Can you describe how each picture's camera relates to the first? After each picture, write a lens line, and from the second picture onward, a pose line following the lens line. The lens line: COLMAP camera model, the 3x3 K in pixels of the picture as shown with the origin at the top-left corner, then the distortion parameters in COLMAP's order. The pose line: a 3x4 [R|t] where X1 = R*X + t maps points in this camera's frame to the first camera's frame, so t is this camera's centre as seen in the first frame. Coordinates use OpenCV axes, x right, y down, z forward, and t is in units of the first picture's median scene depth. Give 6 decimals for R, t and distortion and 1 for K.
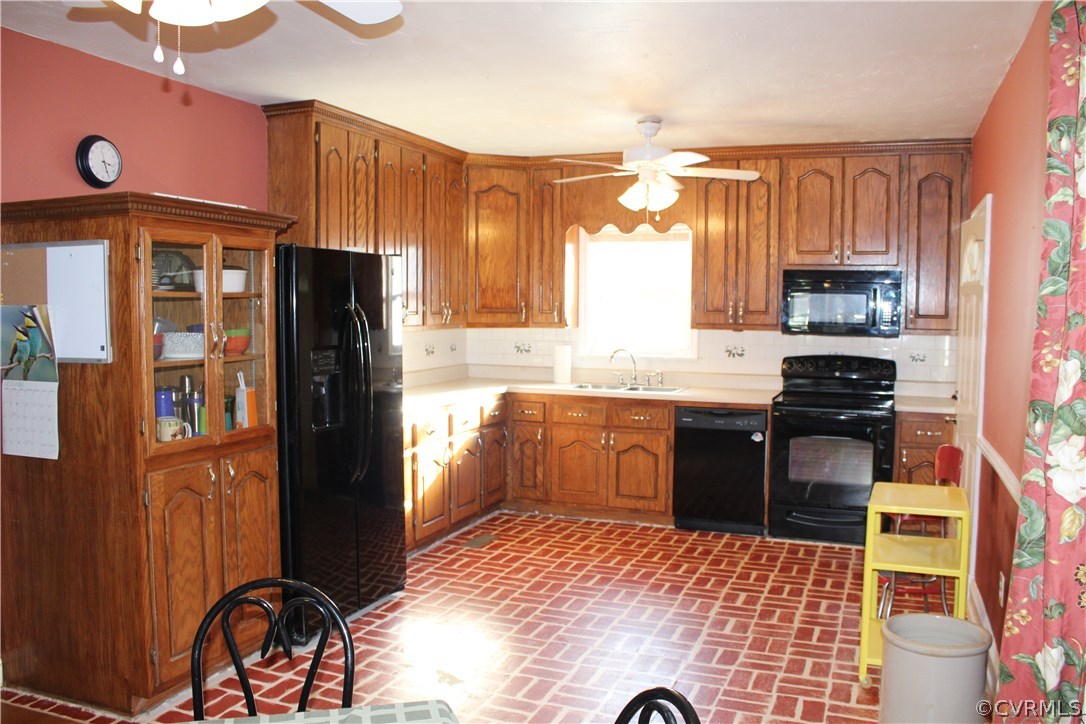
lens RADIAL K [[895.4, 0, 544.0], [0, 895.4, 363.9], [0, 0, 1]] dist [-0.143268, 0.082939]
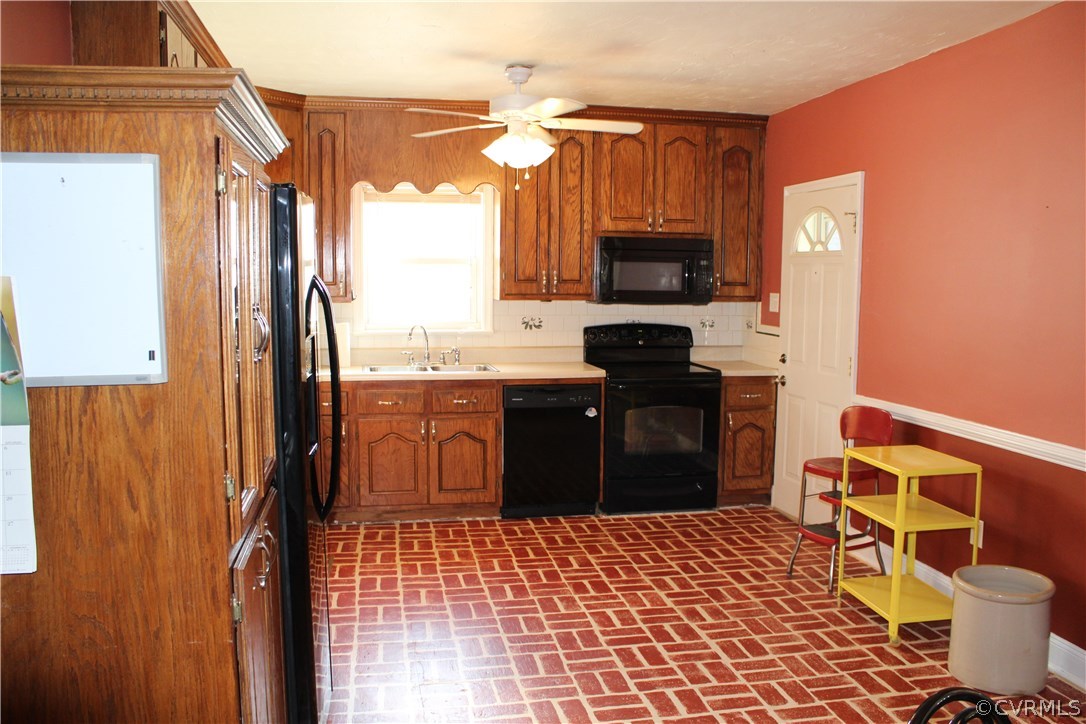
lens RADIAL K [[895.4, 0, 538.6], [0, 895.4, 367.8], [0, 0, 1]] dist [-0.143268, 0.082939]
pose [[0.847882, -0.056977, 0.527114, -0.303026], [0.036243, 0.998112, 0.049591, -0.014636], [-0.528944, -0.022943, 0.848346, 0.209136]]
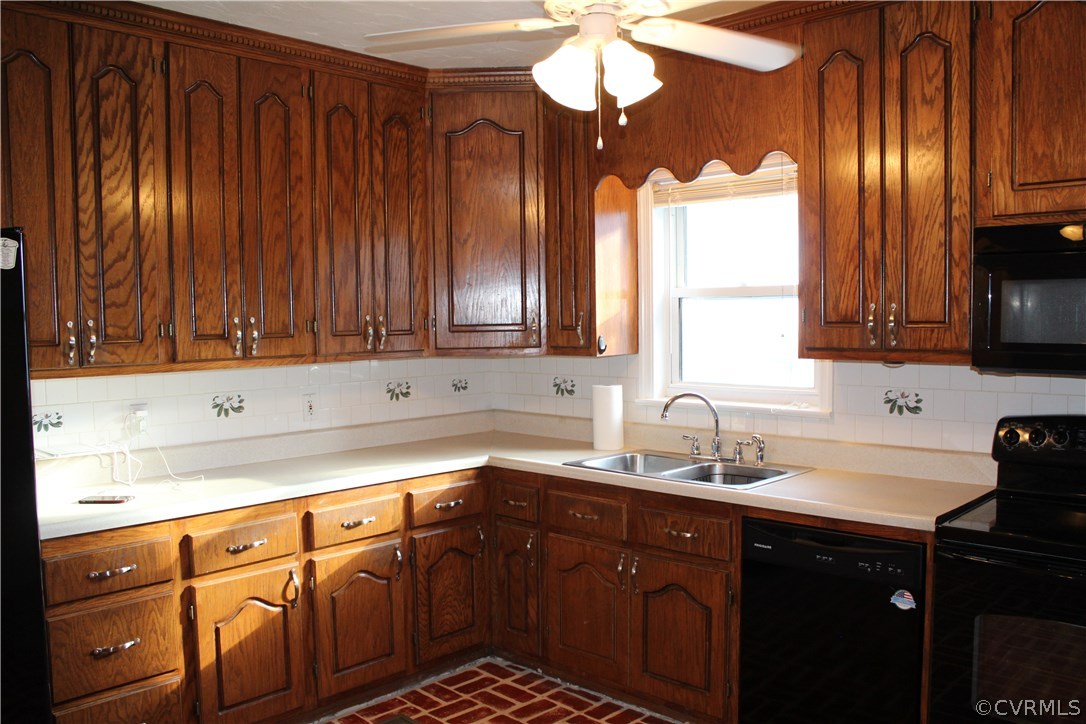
lens RADIAL K [[895.4, 0, 539.6], [0, 895.4, 376.7], [0, 0, 1]] dist [-0.143268, 0.082939]
pose [[0.924313, 0.005329, -0.381597, 0.231009], [-0.005468, 0.999985, 0.000718, -0.029841], [0.381595, 0.001423, 0.924328, 0.504880]]
